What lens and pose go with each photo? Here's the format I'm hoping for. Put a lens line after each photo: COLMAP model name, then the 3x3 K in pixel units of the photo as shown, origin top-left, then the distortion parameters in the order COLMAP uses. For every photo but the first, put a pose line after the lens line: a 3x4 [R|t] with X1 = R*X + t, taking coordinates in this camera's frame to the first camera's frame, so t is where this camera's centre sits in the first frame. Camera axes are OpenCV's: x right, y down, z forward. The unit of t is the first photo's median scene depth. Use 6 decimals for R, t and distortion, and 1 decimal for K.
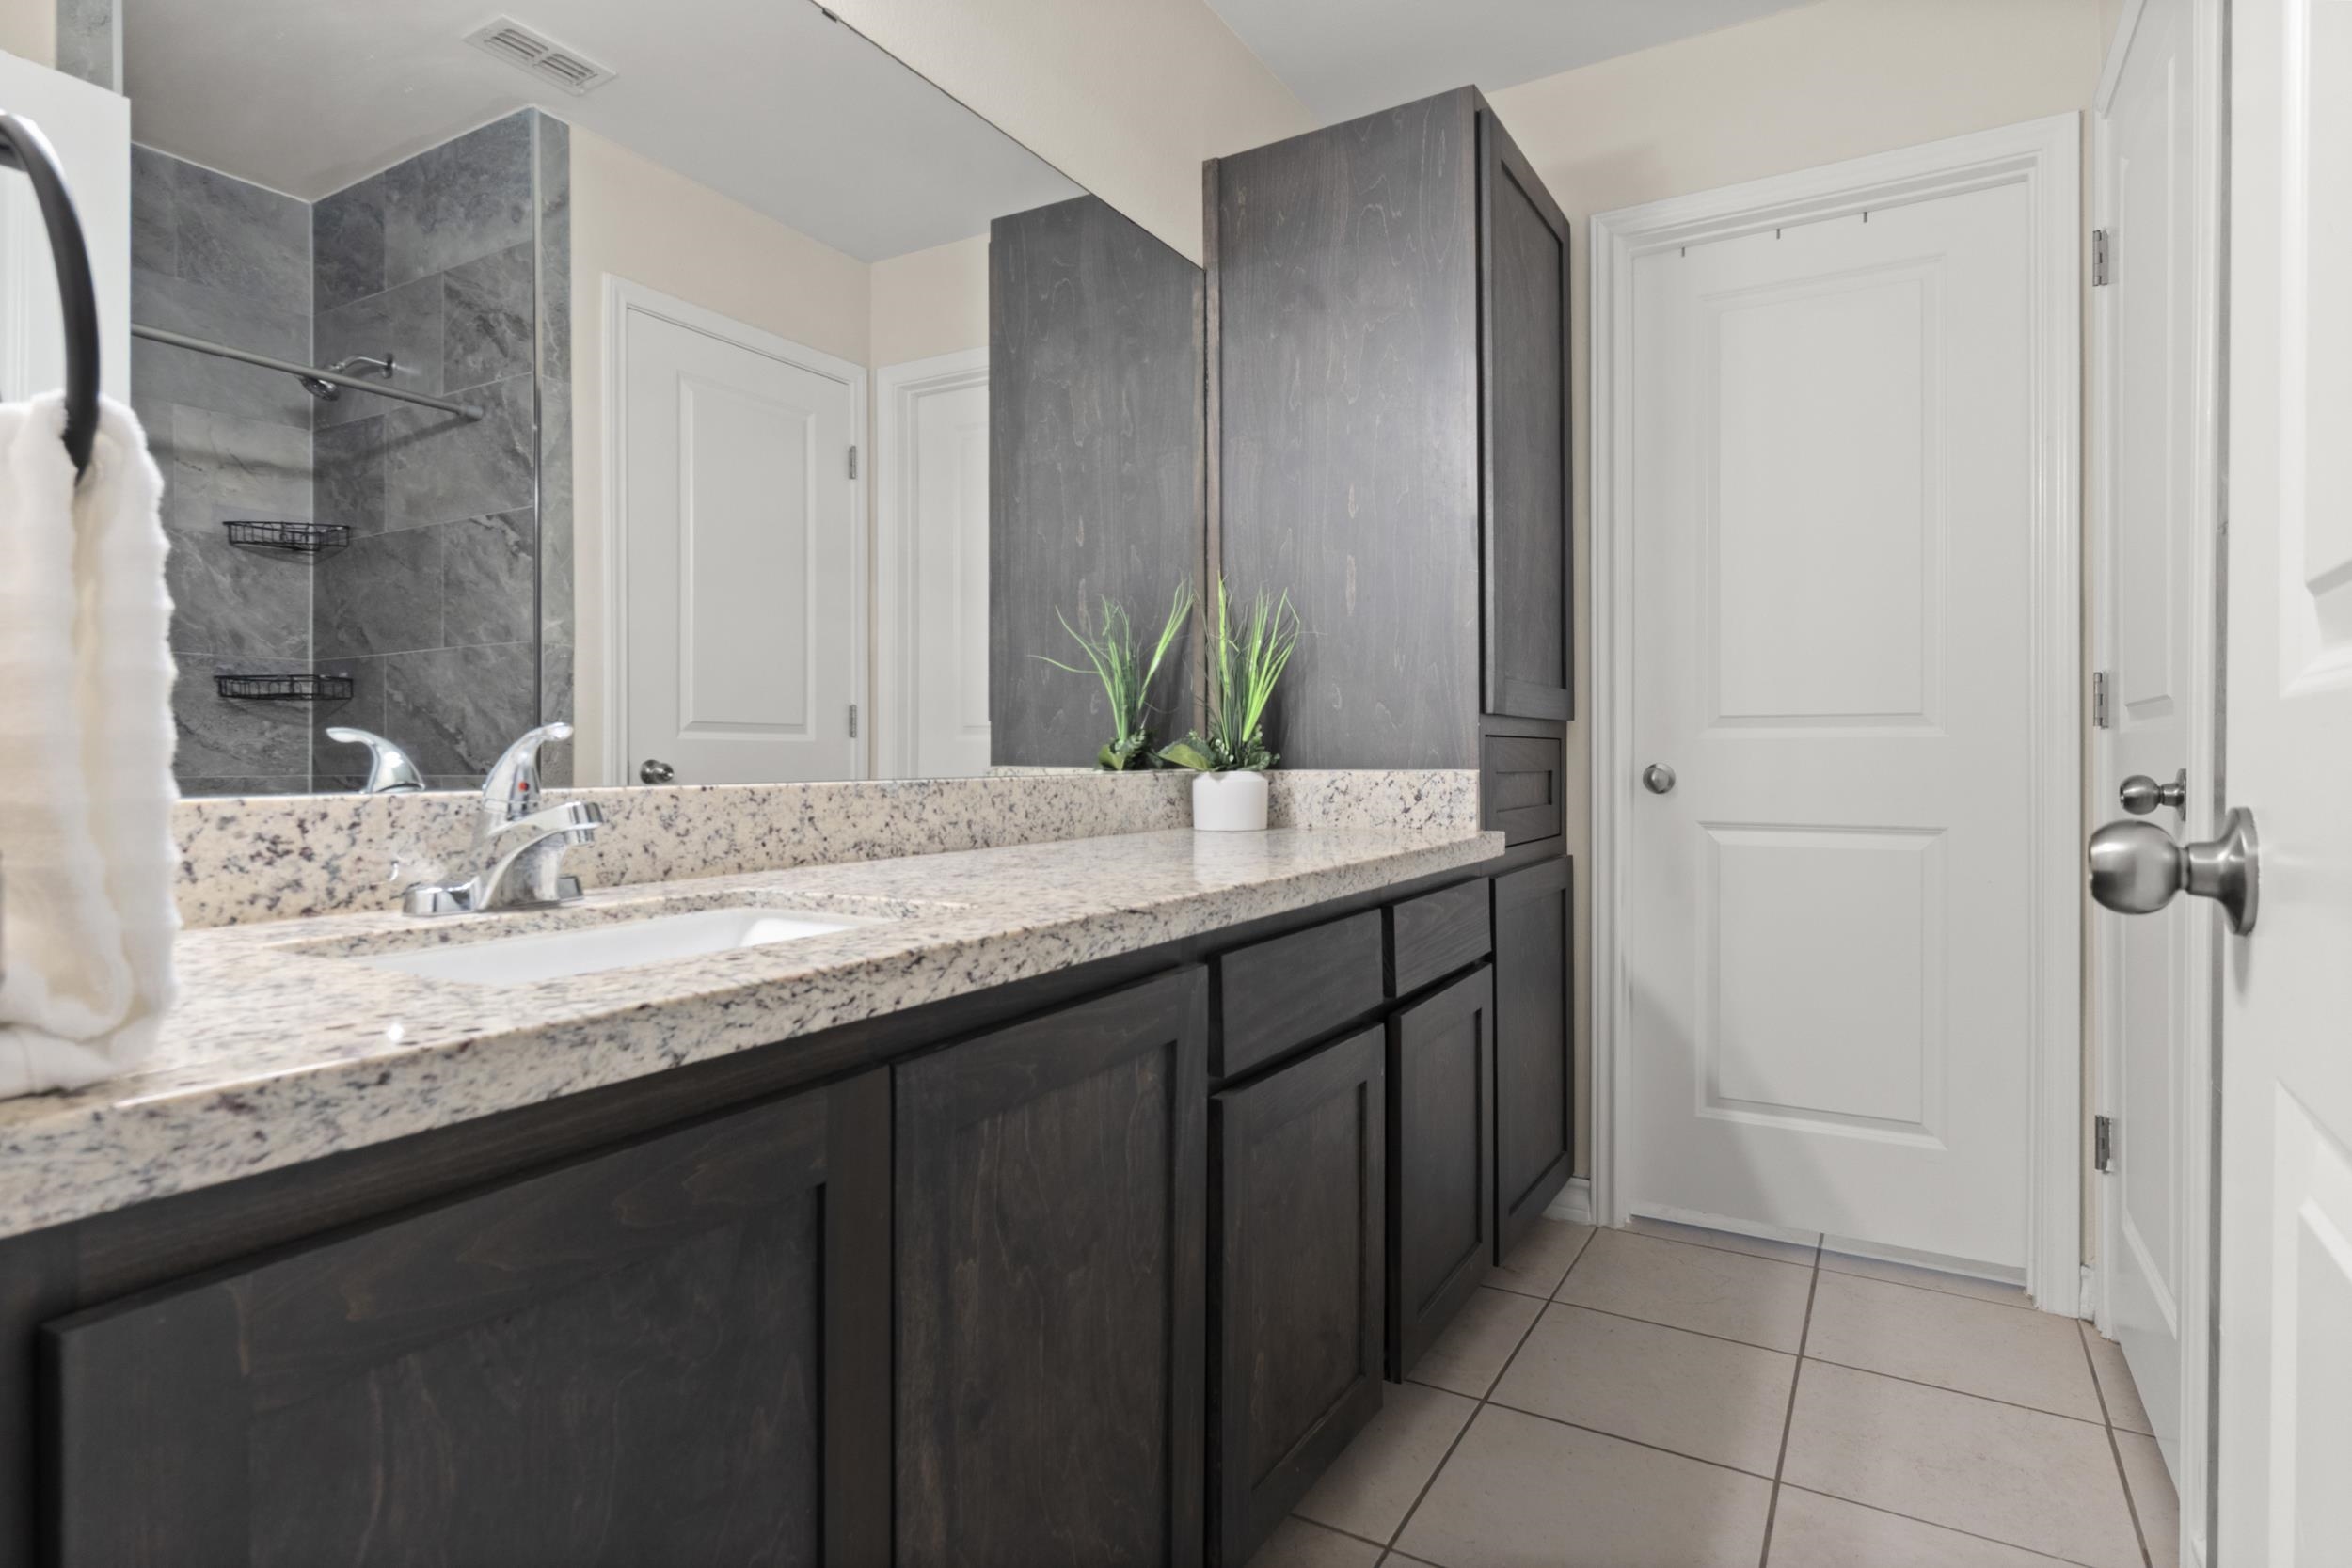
lens RADIAL K [[1241.2, 0, 1169.0], [0, 1241.2, 768.9], [0, 0, 1]] dist [0.003534, 0.000200]
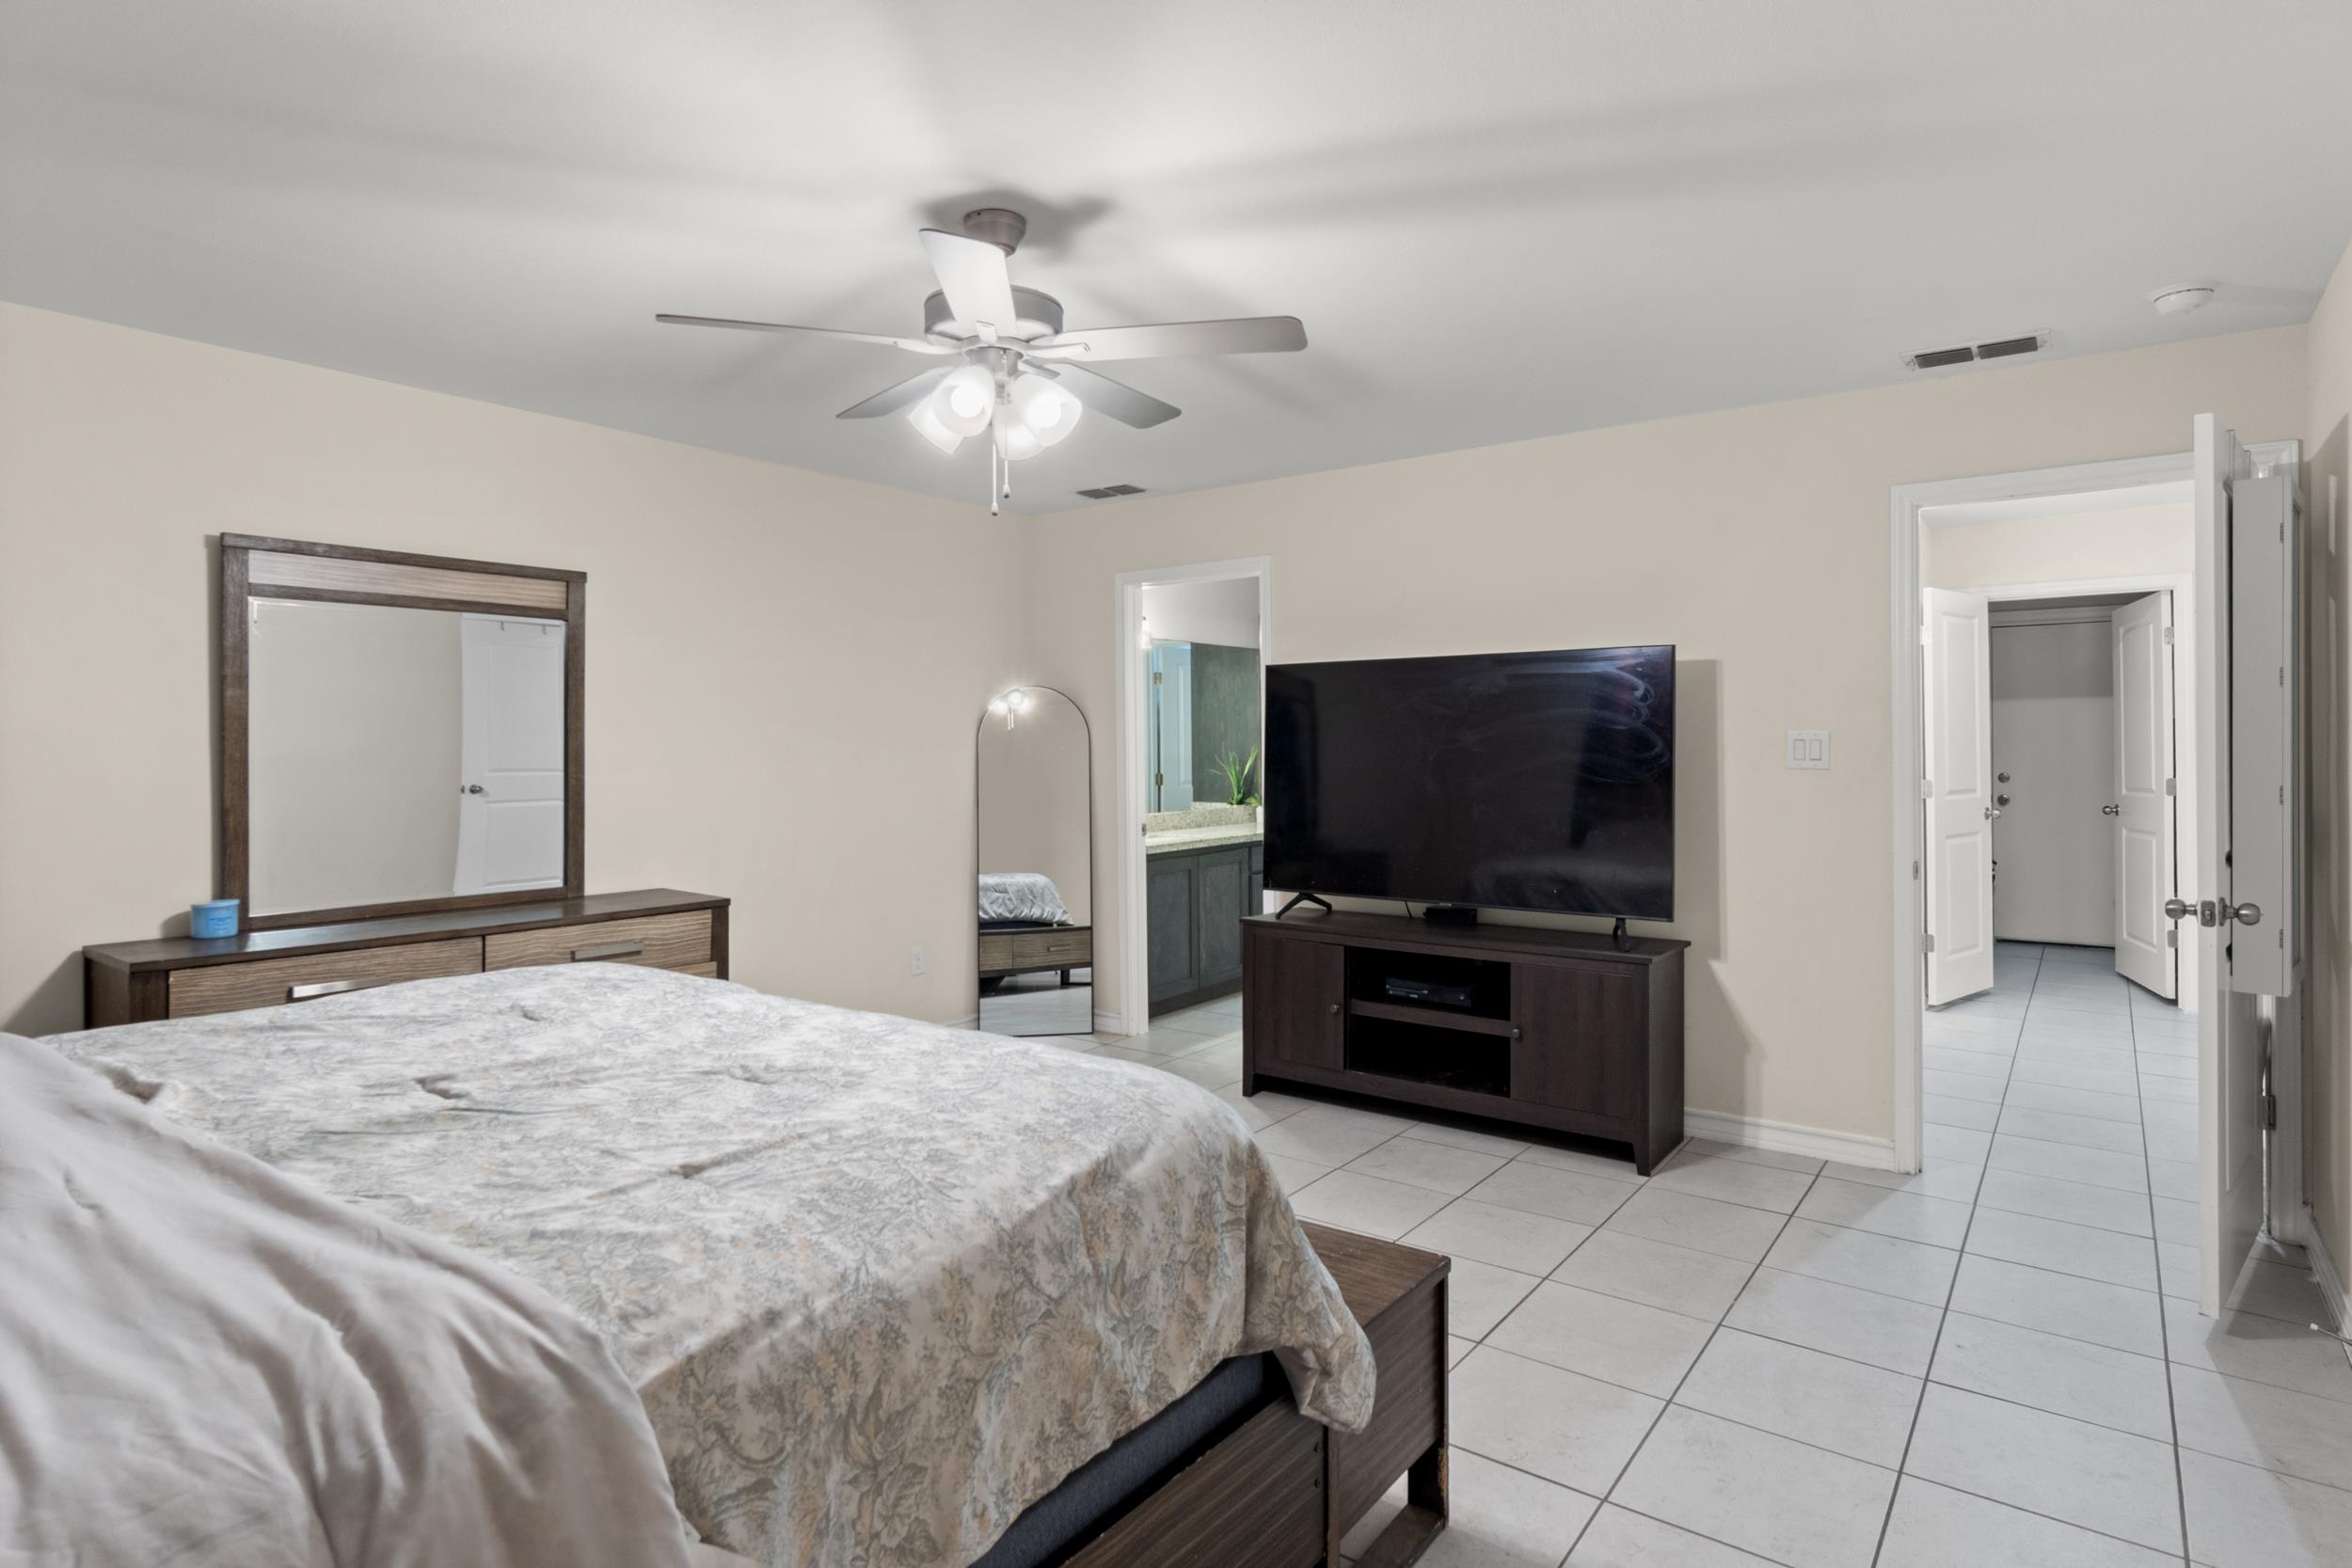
lens RADIAL K [[1241.2, 0, 1179.8], [0, 1241.2, 769.6], [0, 0, 1]] dist [0.003534, 0.000200]
pose [[0.993128, -0.012343, -0.116382, 0.239408], [0.012366, 0.999923, -0.000524, -0.111963], [0.116380, -0.000918, 0.993204, -2.731887]]
